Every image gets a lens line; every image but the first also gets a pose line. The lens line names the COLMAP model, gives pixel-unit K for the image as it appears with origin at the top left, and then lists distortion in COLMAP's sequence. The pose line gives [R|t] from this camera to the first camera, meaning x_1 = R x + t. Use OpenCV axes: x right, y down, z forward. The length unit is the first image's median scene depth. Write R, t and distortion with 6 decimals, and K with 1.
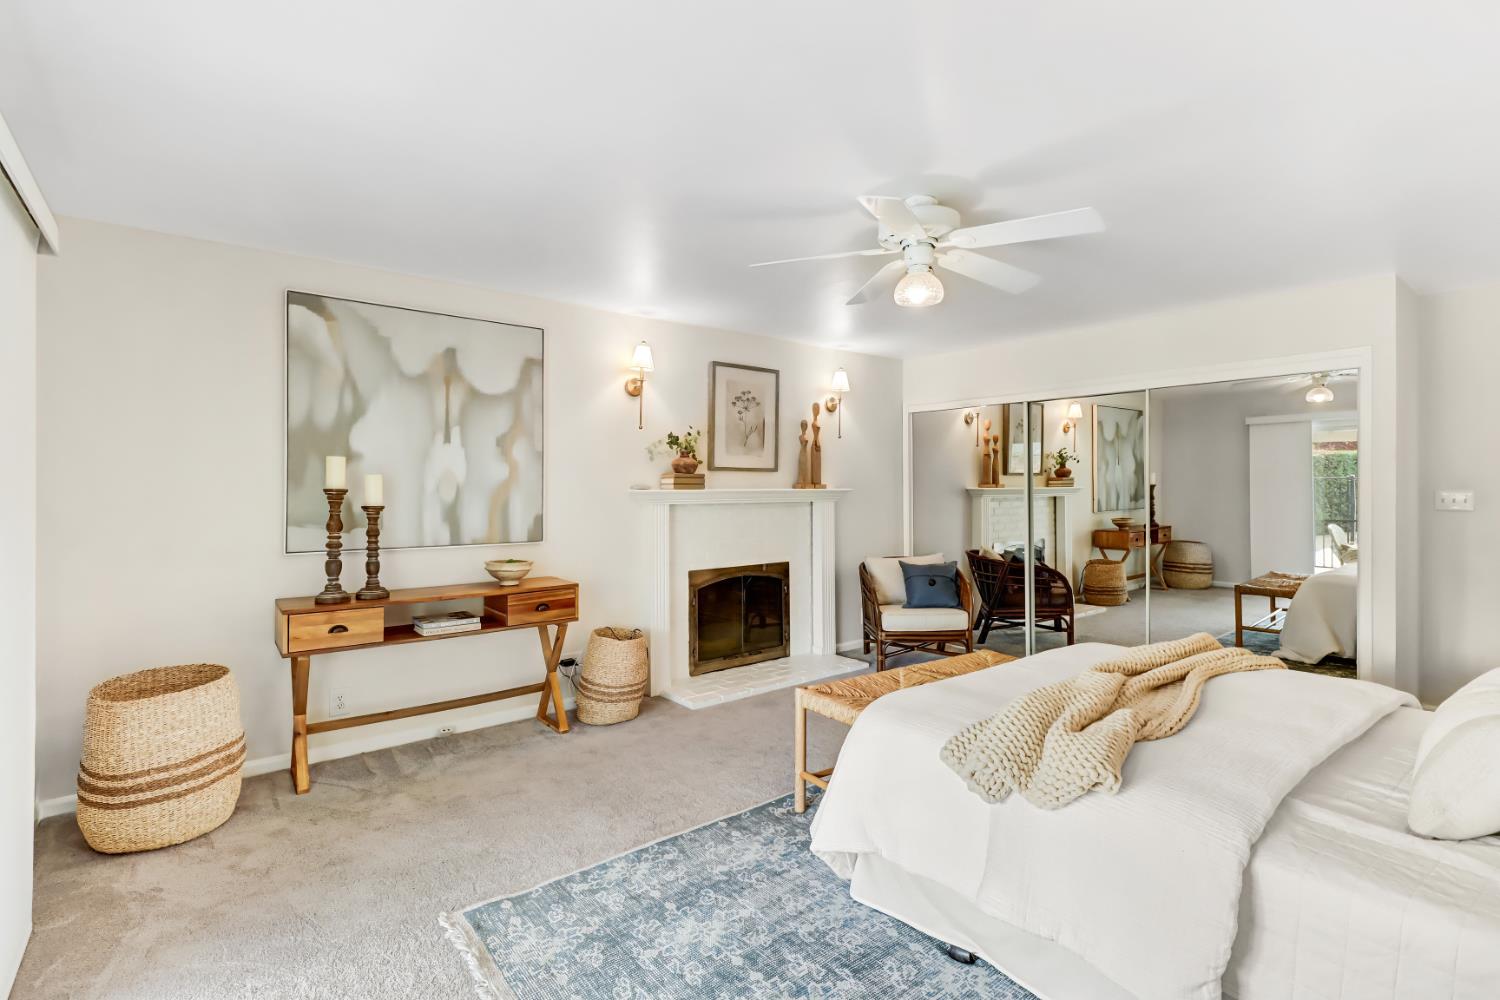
lens RADIAL K [[700.8, 0, 769.6], [0, 700.8, 486.0], [0, 0, 1]] dist [0.002516, -0.000261]
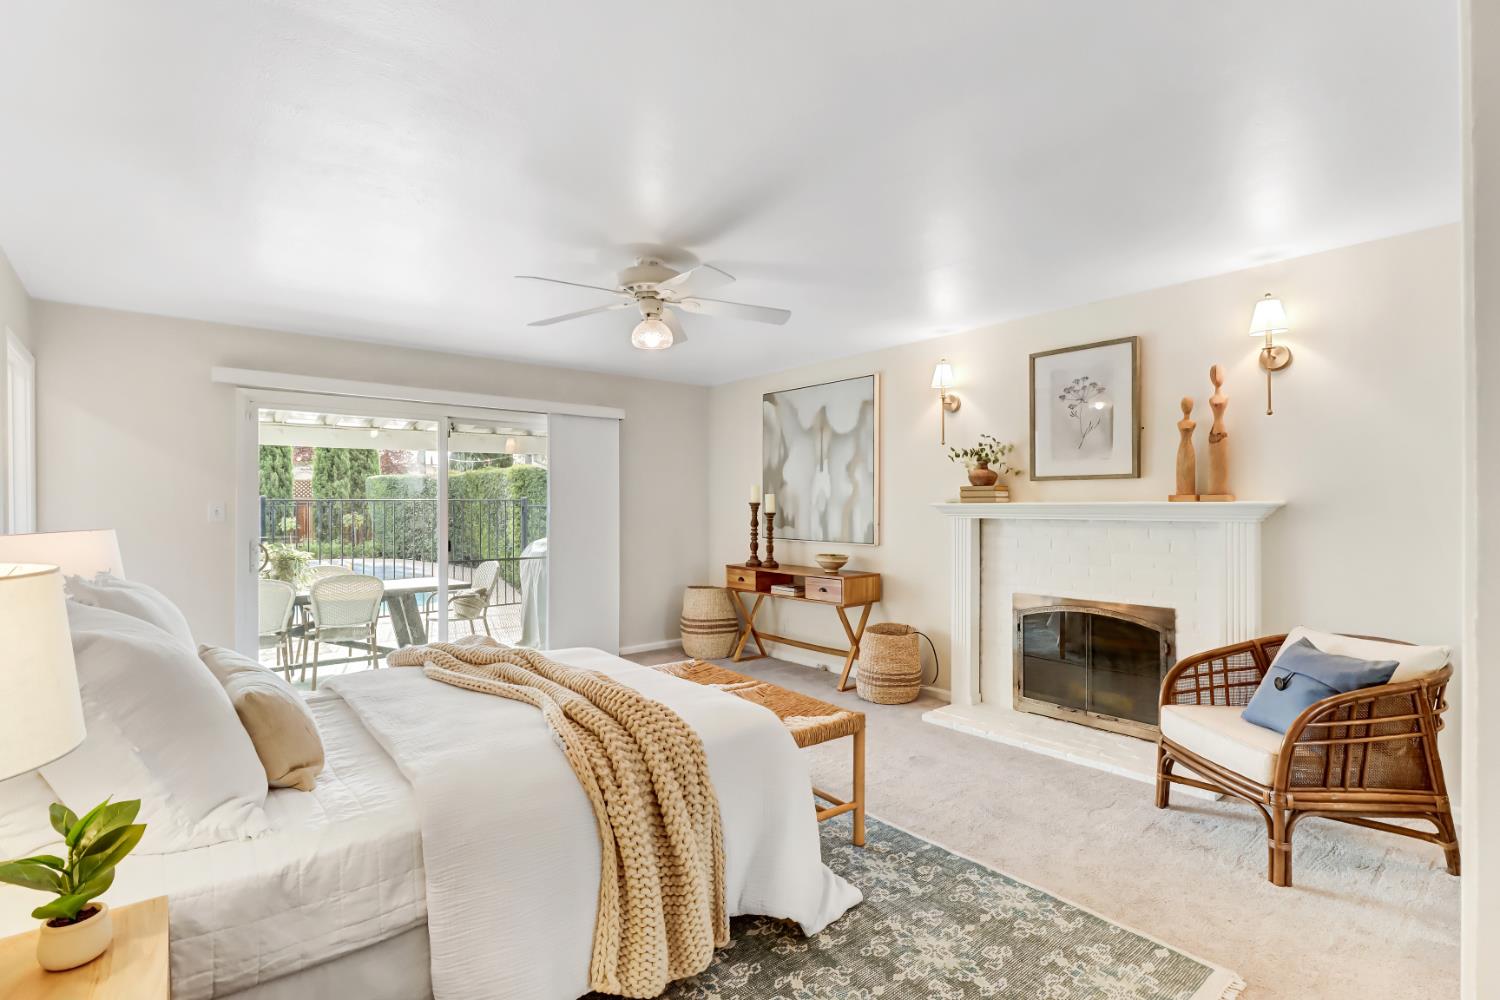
lens RADIAL K [[728.8, 0, 750.0], [0, 728.8, 500.0], [0, 0, 1]] dist [0.000864, 0.000130]
pose [[-0.015445, -0.000908, -0.999880, 0.899104], [0.008466, 0.999964, -0.001039, -0.000717], [0.999845, -0.008482, -0.015437, 0.729408]]
